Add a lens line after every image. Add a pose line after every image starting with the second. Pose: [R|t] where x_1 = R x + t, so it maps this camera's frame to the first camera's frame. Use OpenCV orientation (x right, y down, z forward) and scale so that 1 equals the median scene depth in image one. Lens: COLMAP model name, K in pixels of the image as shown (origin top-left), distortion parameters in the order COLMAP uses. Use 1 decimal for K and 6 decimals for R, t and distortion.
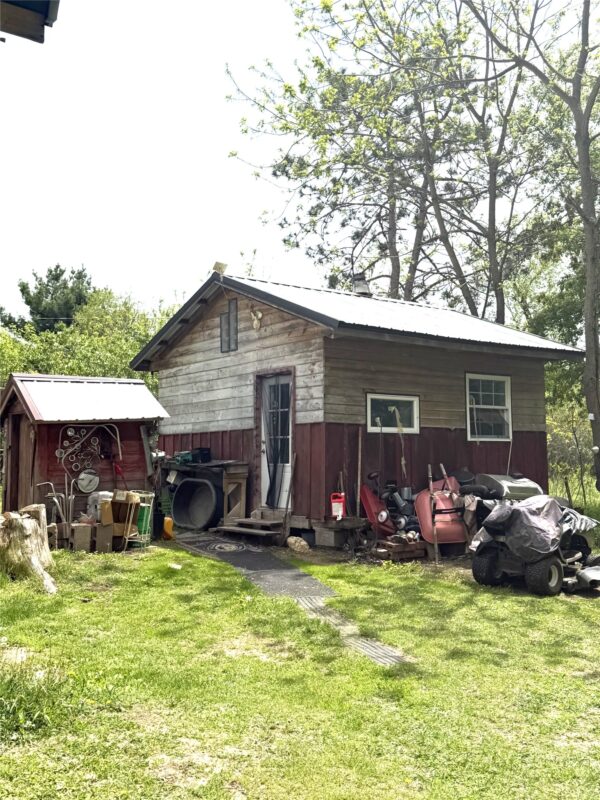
lens RADIAL K [[833.8, 0, 298.9], [0, 833.8, 400.0], [0, 0, 1]] dist [-0.000229, 0.000000]
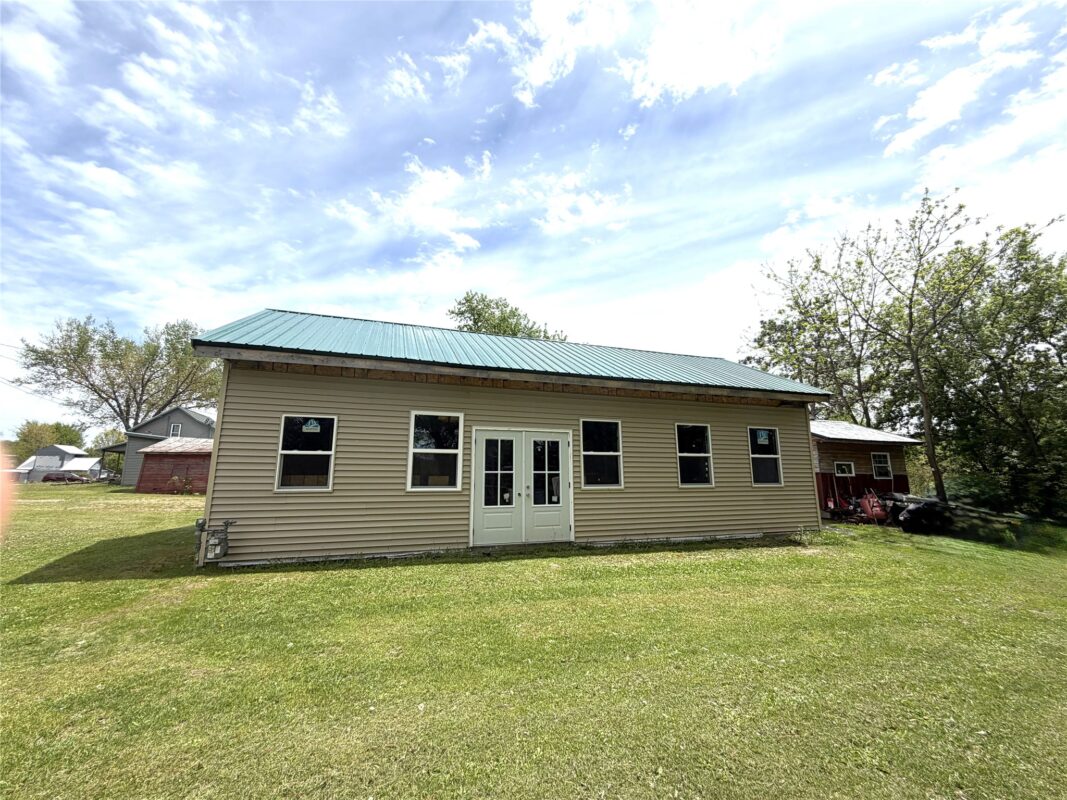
lens RADIAL K [[424.3, 0, 534.1], [0, 424.3, 400.5], [0, 0, 1]] dist [-0.003910, -0.000022]
pose [[0.949864, -0.050228, -0.308602, -0.430428], [0.015512, 0.993367, -0.113932, -0.066422], [0.312278, 0.103433, 0.944343, -0.658102]]
